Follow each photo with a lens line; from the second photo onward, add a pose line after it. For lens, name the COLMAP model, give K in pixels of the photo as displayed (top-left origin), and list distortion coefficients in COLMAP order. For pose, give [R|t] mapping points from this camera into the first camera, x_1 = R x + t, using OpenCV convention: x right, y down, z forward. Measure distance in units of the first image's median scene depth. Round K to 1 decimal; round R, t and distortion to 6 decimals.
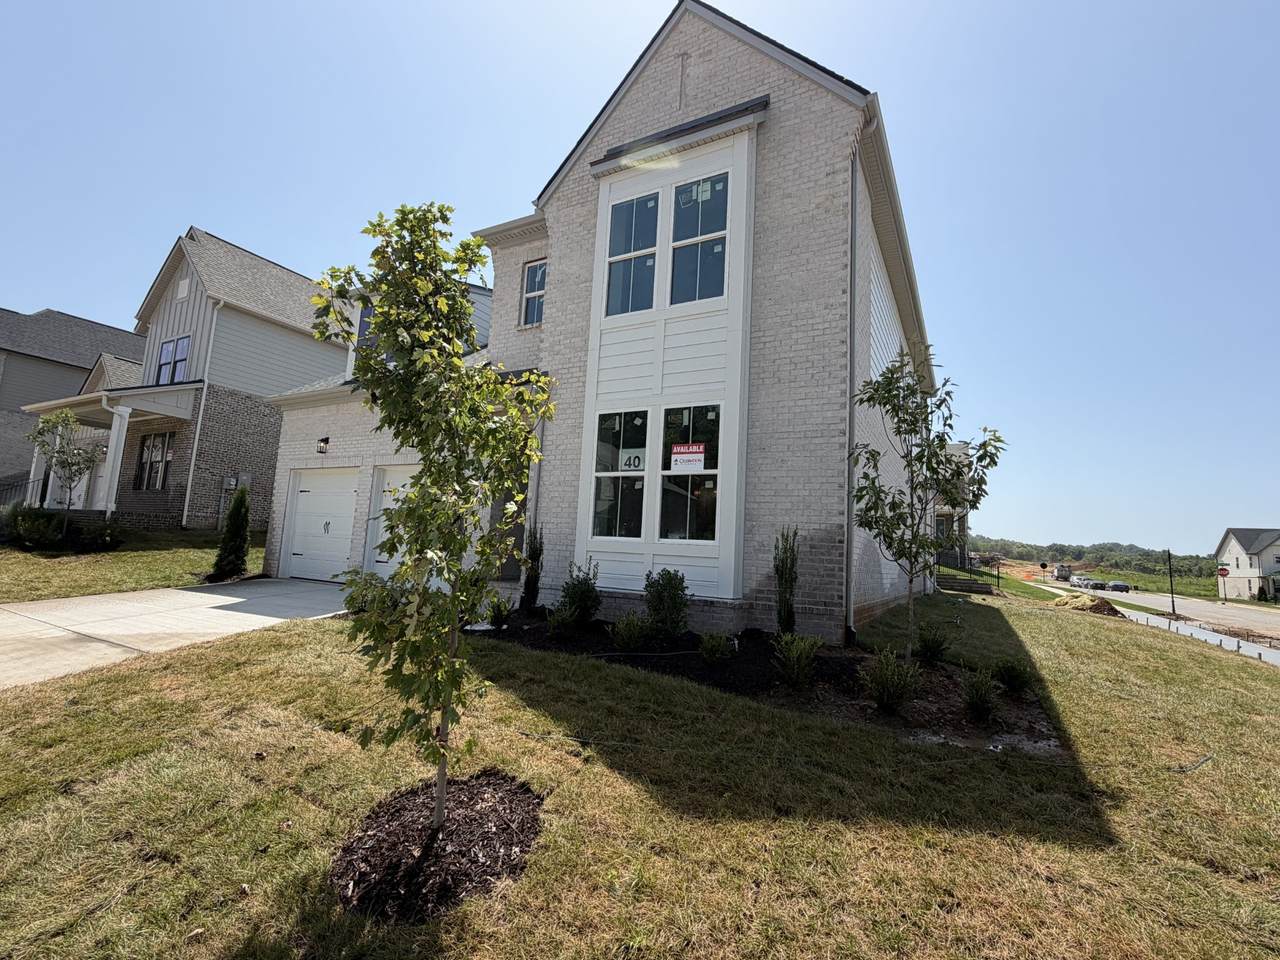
lens RADIAL K [[587.6, 0, 638.2], [0, 587.6, 480.0], [0, 0, 1]] dist [-0.004180, 0.001055]
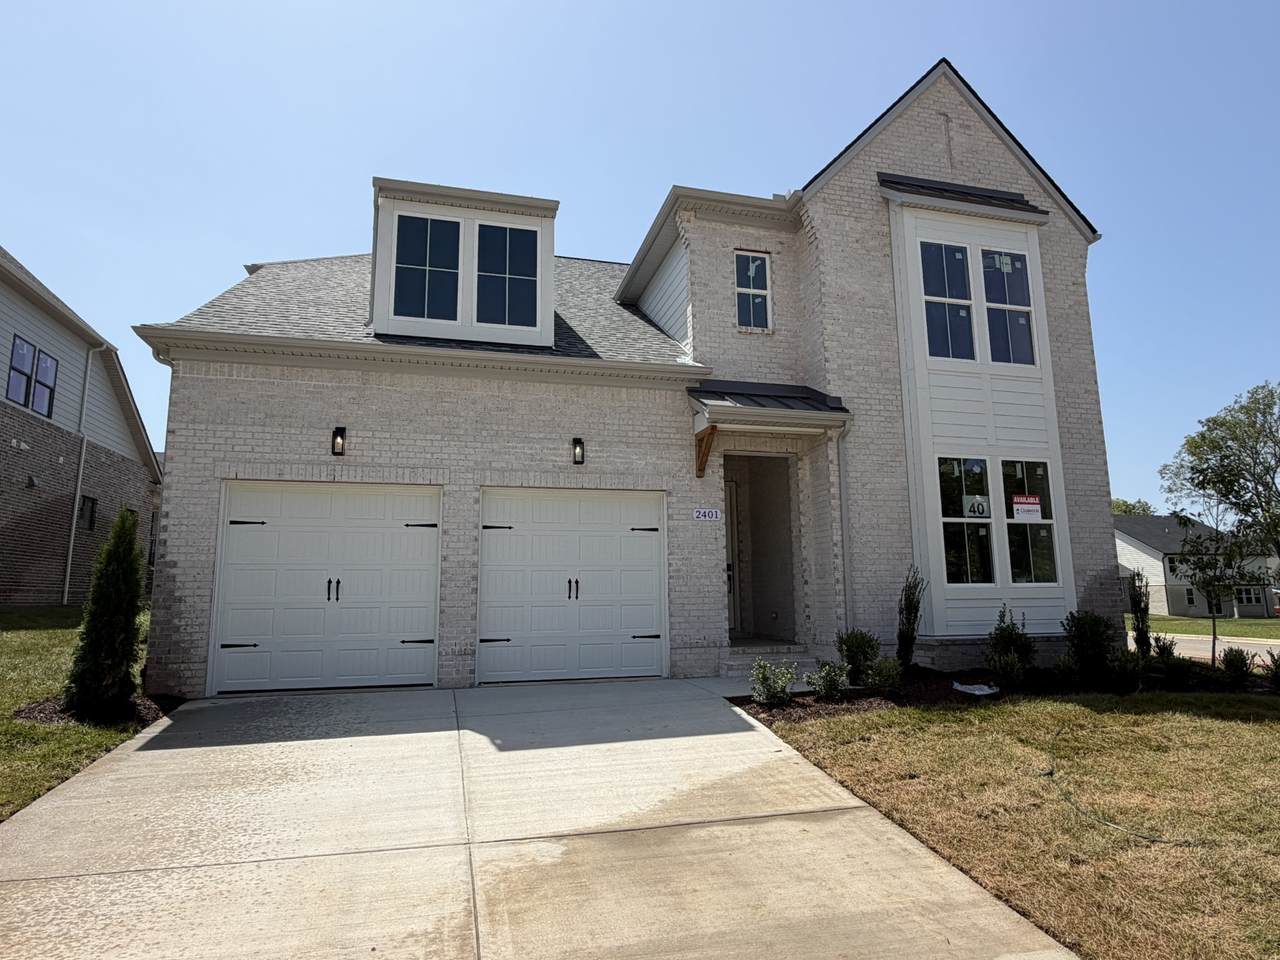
lens RADIAL K [[708.2, 0, 640.0], [0, 708.2, 477.7], [0, 0, 1]] dist [0.003203, 0.000053]
pose [[0.717599, 0.051567, 0.694545, -1.287779], [-0.037762, 0.998669, -0.035131, -0.019550], [-0.695433, -0.001018, 0.718591, 0.524893]]
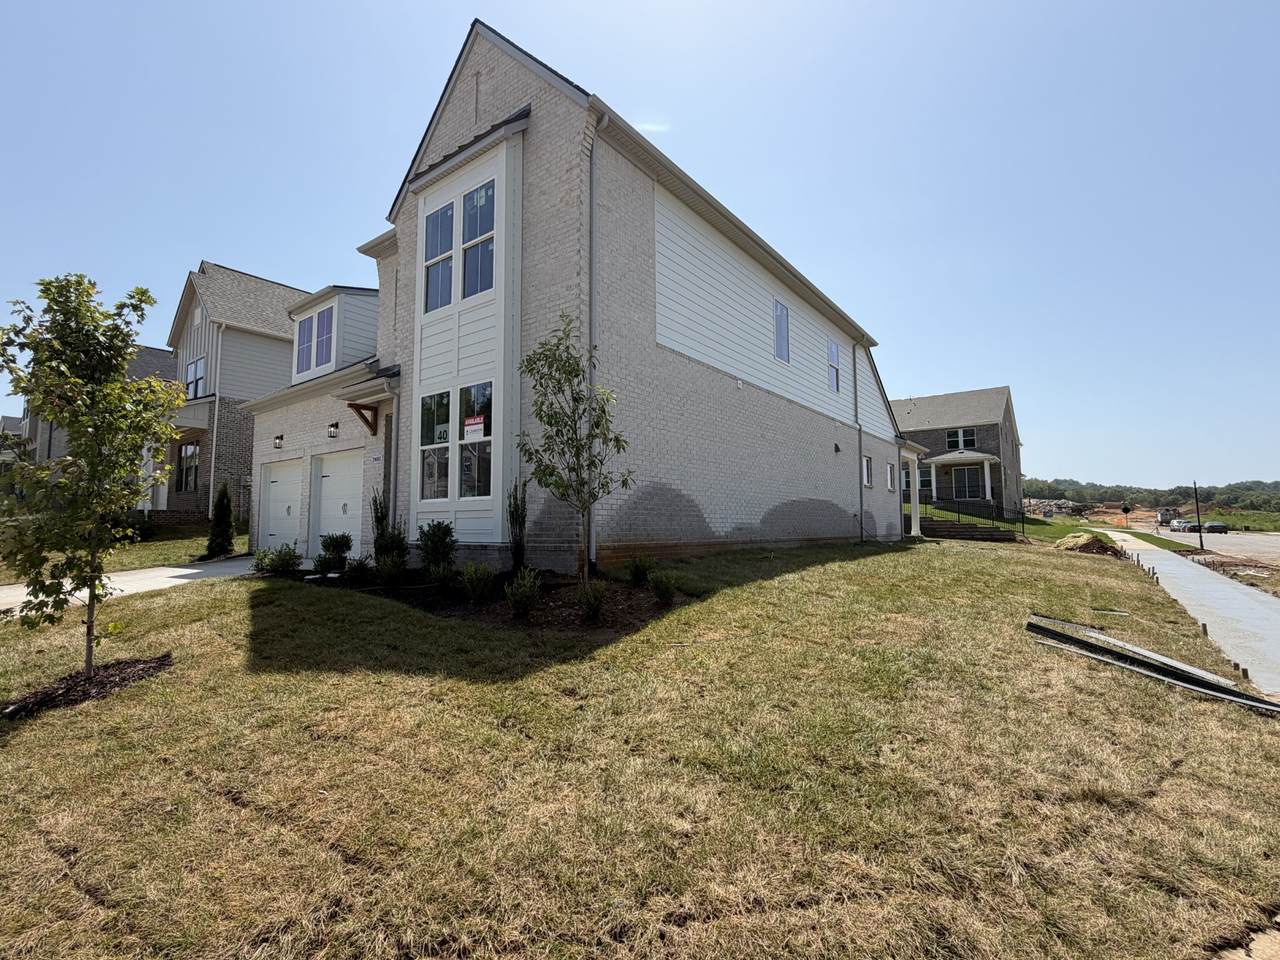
lens RADIAL K [[587.6, 0, 642.6], [0, 587.6, 476.7], [0, 0, 1]] dist [-0.004180, 0.001055]
pose [[0.989248, -0.070871, -0.127931, 0.539961], [0.075712, 0.996571, 0.033378, 0.043693], [0.125127, -0.042705, 0.991221, -0.133625]]
